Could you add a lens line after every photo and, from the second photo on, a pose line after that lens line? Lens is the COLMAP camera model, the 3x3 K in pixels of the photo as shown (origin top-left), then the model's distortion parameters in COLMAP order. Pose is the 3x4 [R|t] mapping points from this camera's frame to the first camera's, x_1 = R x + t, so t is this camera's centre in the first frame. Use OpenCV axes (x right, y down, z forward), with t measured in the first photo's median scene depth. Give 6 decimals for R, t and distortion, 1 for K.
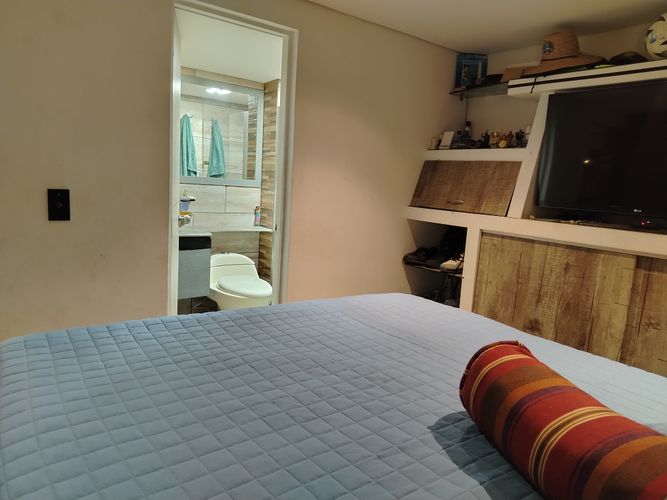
lens RADIAL K [[475.7, 0, 337.3], [0, 475.7, 249.8], [0, 0, 1]] dist [0.082910, -0.101658]
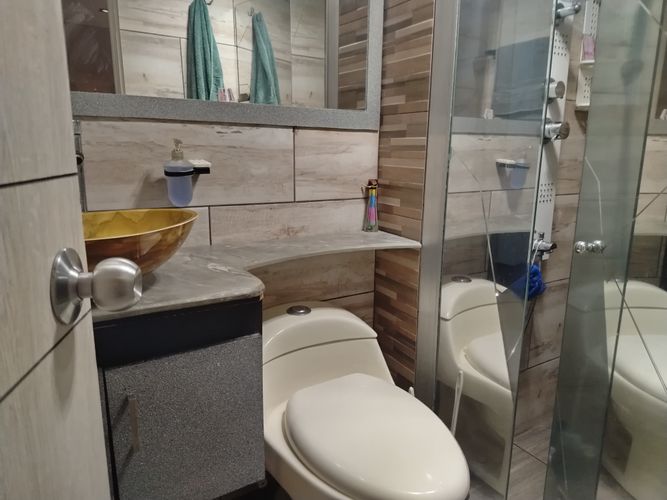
lens RADIAL K [[475.7, 0, 337.3], [0, 475.7, 249.8], [0, 0, 1]] dist [0.082910, -0.101658]
pose [[0.994296, -0.028090, -0.102886, -0.156100], [0.034507, 0.997533, 0.061127, -0.058636], [0.100915, -0.064329, 0.992813, 0.600872]]
